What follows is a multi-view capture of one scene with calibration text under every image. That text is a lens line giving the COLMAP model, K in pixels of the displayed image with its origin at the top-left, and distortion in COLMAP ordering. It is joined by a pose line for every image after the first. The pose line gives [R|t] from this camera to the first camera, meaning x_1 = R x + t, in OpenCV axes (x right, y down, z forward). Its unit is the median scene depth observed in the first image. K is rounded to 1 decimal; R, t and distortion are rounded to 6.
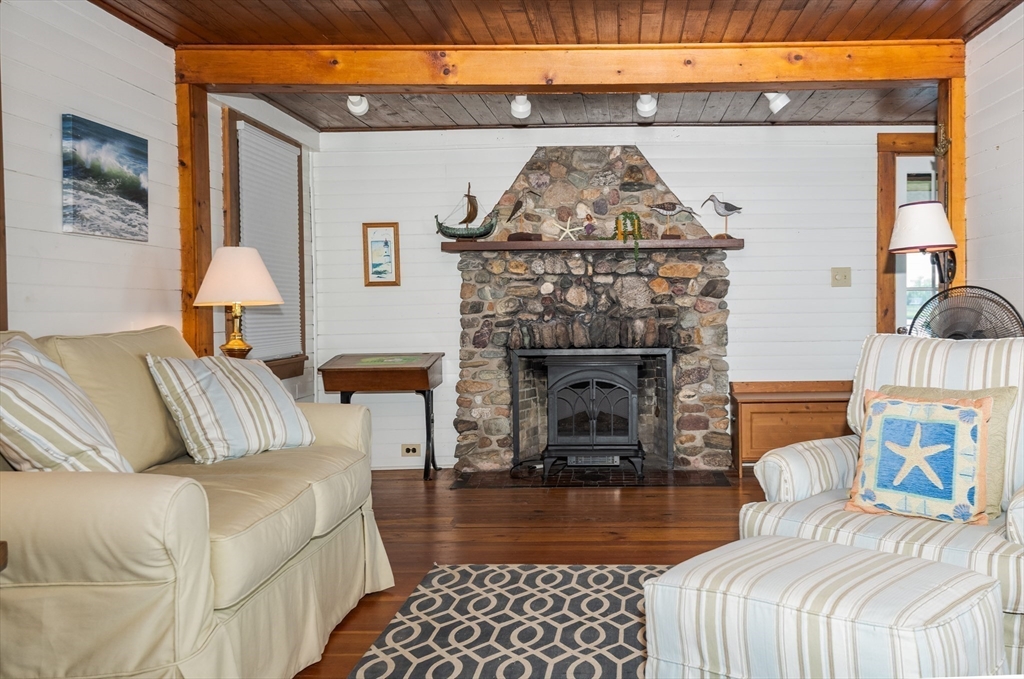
lens RADIAL K [[938.3, 0, 512.2], [0, 938.3, 323.0], [0, 0, 1]] dist [0.007656, 0.001881]
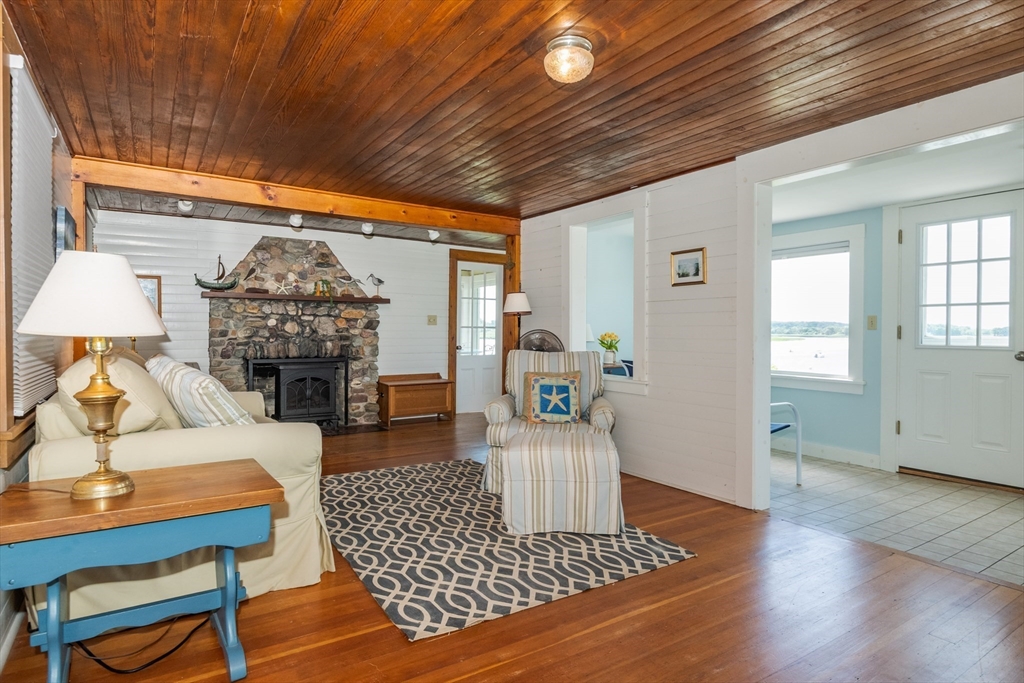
lens RADIAL K [[555.9, 0, 512.0], [0, 555.9, 341.5], [0, 0, 1]] dist [0.000150, -0.000043]
pose [[0.835646, 0.004278, 0.549251, -0.148826], [-0.003635, 0.999991, -0.002258, -0.002552], [-0.549256, -0.000109, 0.835654, -0.055331]]
